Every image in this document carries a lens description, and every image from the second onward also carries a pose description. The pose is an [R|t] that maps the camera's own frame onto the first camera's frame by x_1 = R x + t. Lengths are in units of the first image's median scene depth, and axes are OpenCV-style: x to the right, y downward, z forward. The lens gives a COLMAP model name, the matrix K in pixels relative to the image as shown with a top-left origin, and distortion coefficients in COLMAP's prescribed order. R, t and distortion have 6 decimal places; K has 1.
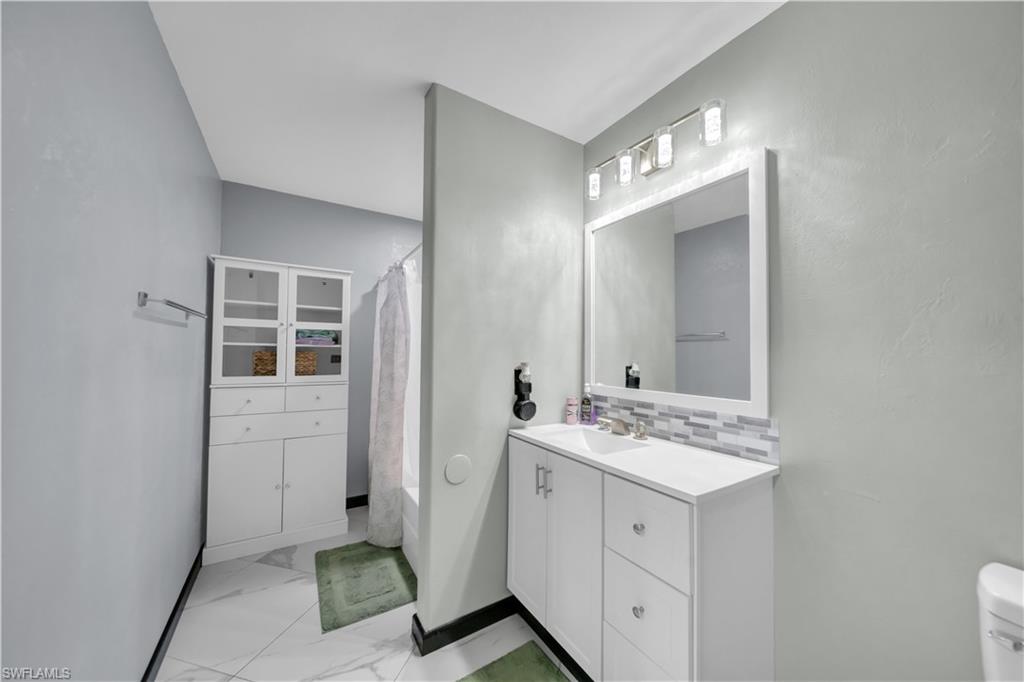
lens RADIAL K [[354.0, 0, 511.0], [0, 354.0, 346.9], [0, 0, 1]] dist [0.000055, -0.000551]
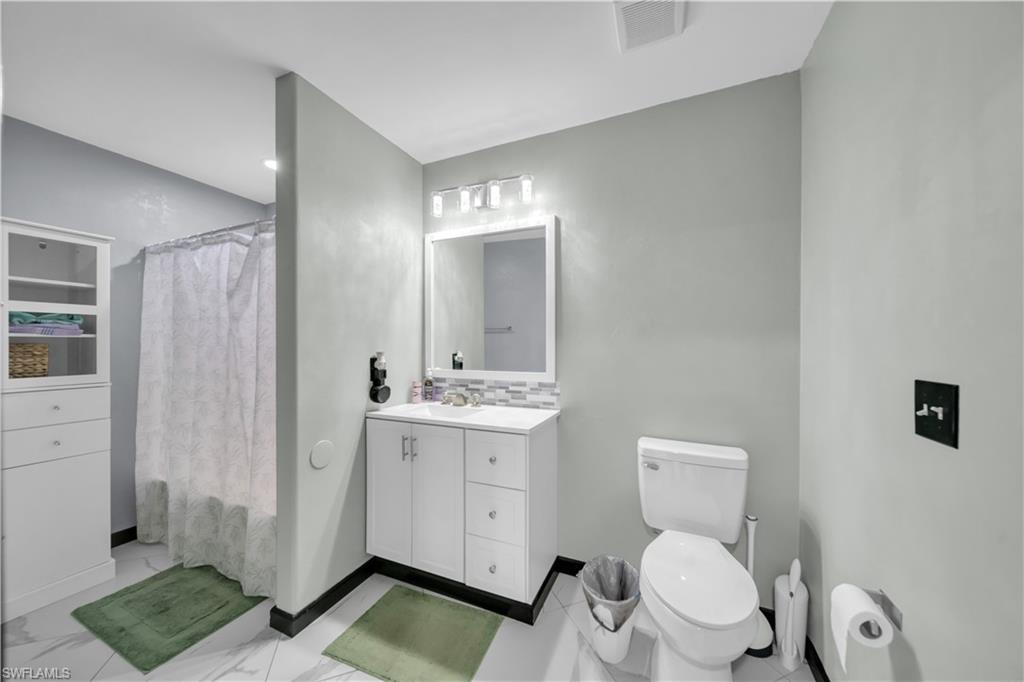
lens RADIAL K [[354.0, 0, 511.0], [0, 354.0, 346.9], [0, 0, 1]] dist [0.000055, -0.000551]
pose [[0.827557, -0.012991, 0.561231, -0.253805], [-0.003405, 0.999598, 0.028159, -0.005007], [-0.561371, -0.025215, 0.827180, -0.167349]]
